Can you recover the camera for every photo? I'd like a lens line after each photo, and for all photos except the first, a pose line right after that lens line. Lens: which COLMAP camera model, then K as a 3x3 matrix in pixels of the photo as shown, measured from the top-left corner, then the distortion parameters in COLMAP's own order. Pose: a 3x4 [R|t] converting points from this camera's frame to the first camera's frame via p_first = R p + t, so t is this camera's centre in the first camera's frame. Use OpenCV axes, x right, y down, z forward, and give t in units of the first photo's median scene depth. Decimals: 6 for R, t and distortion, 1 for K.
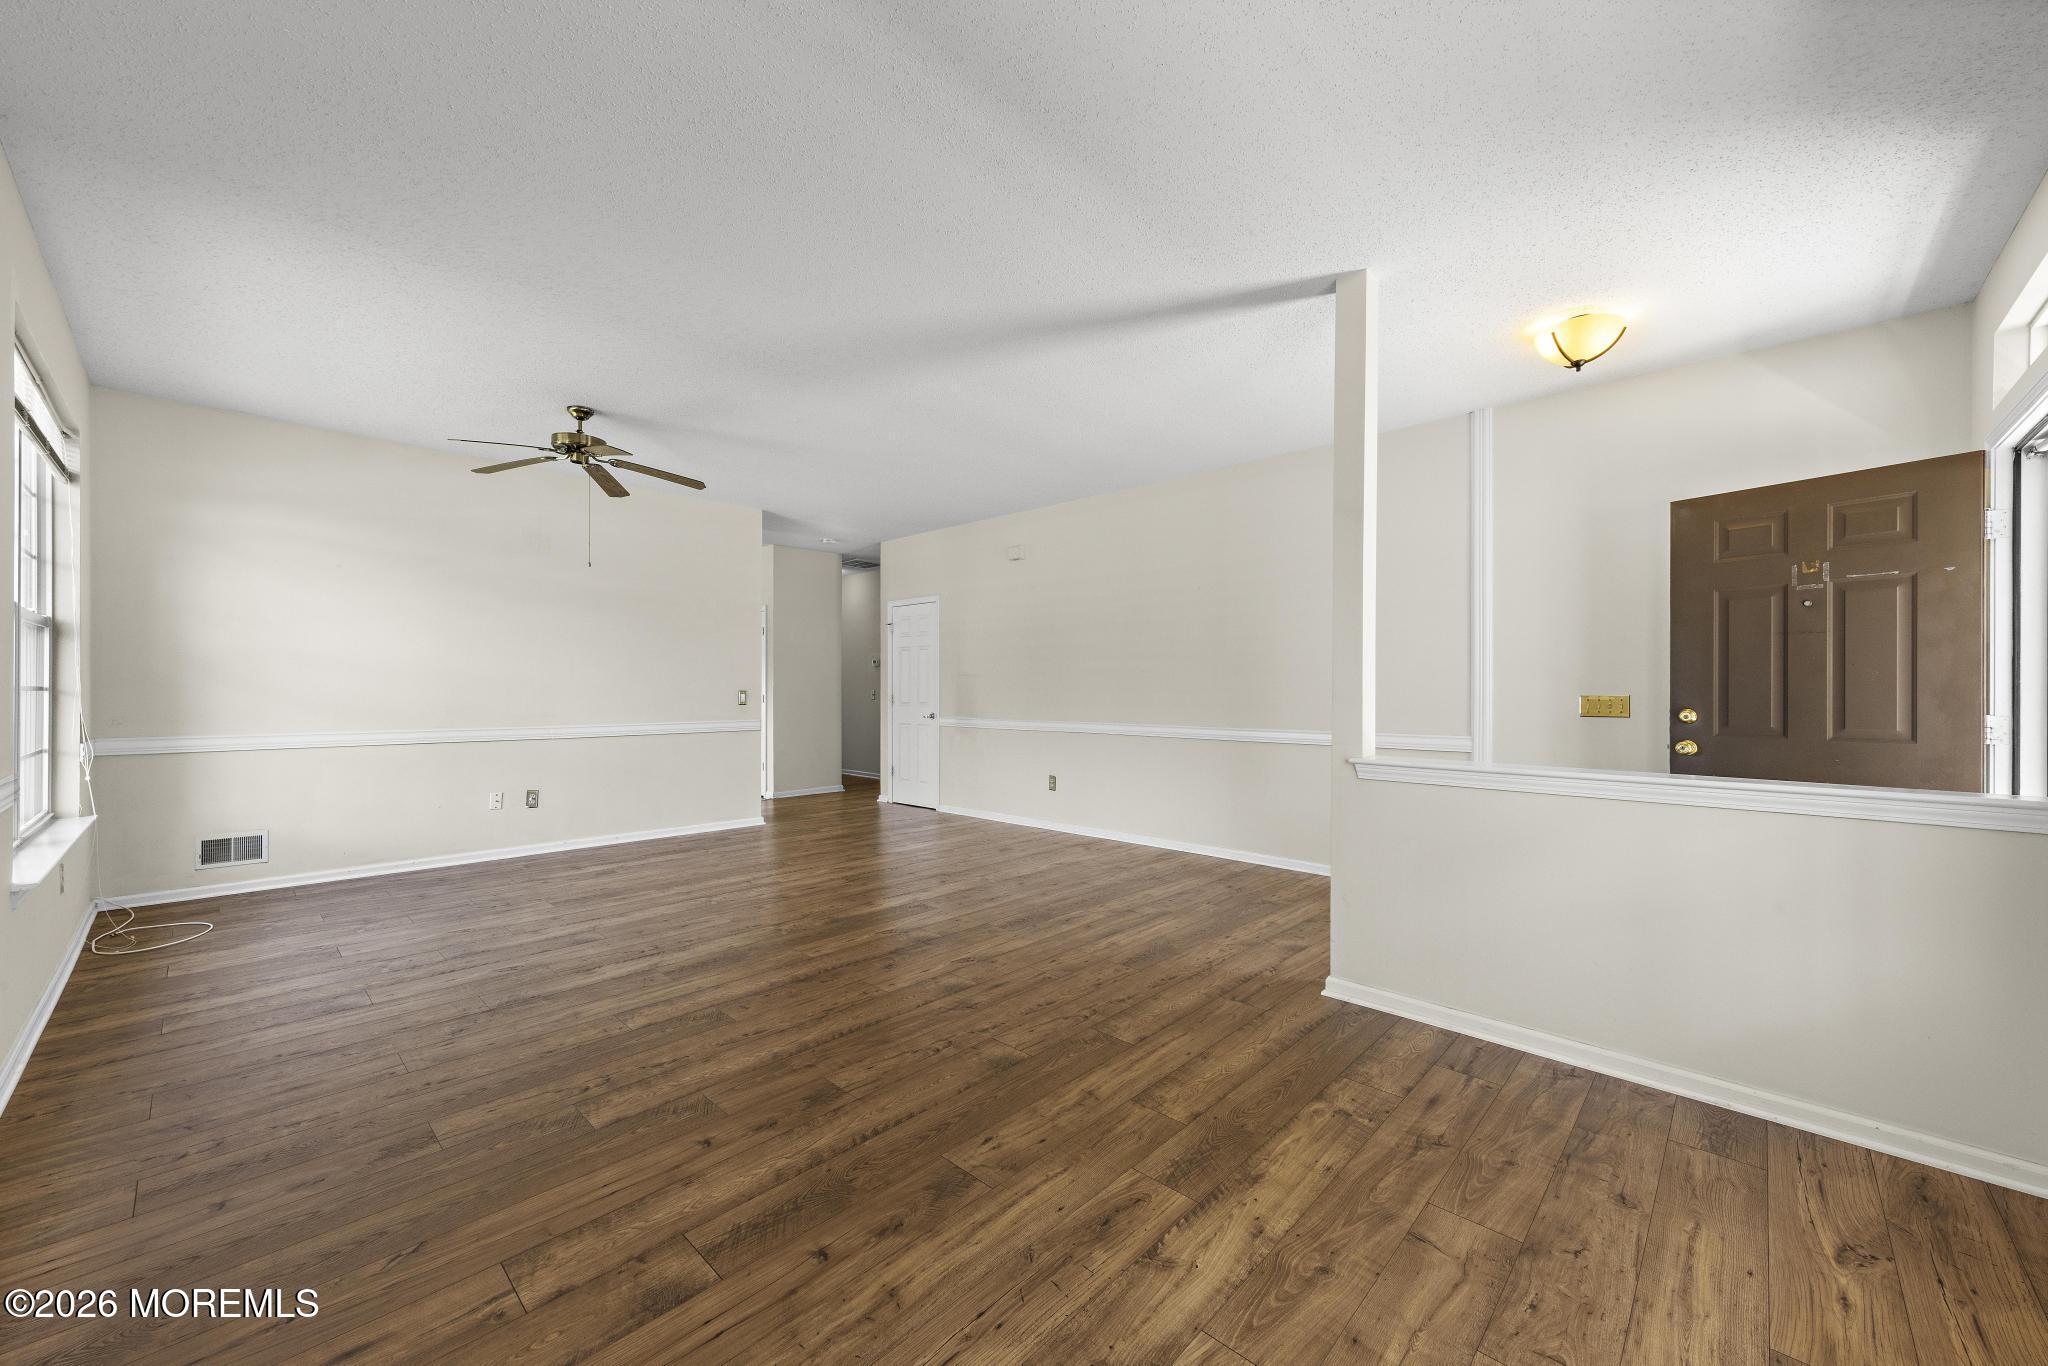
lens RADIAL K [[778.0, 0, 1026.8], [0, 778.0, 690.5], [0, 0, 1]] dist [0.004119, 0.000165]
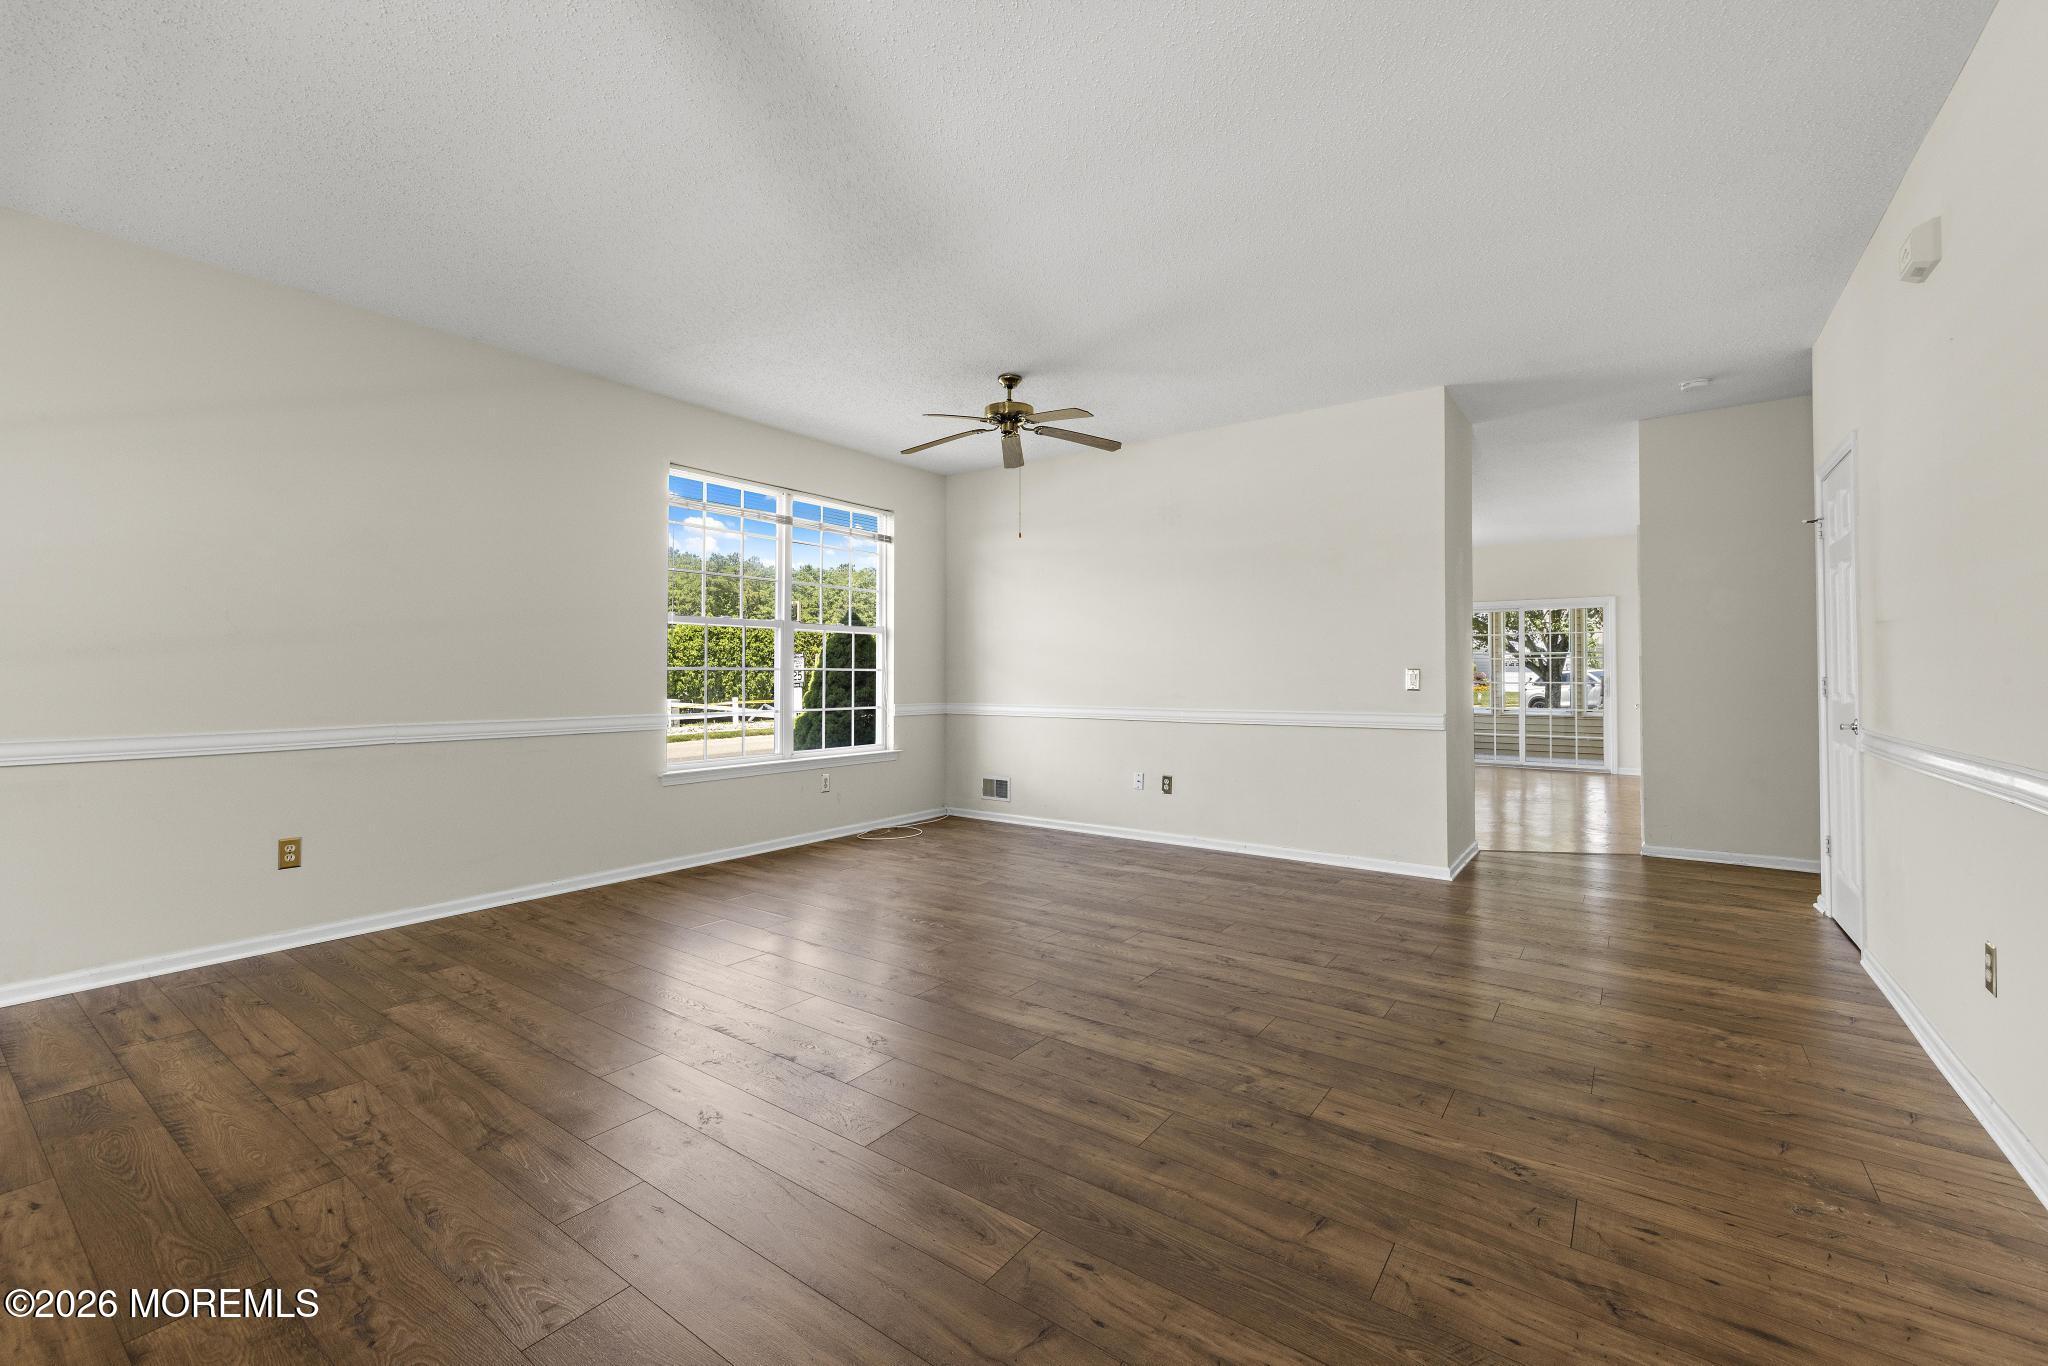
lens RADIAL K [[839.1, 0, 1040.5], [0, 839.1, 669.4], [0, 0, 1]] dist [0.004548, -0.000169]
pose [[0.138751, -0.007850, -0.990296, 0.611342], [0.001559, 0.999969, -0.007708, 0.010912], [0.990326, -0.000474, 0.138759, 1.194588]]
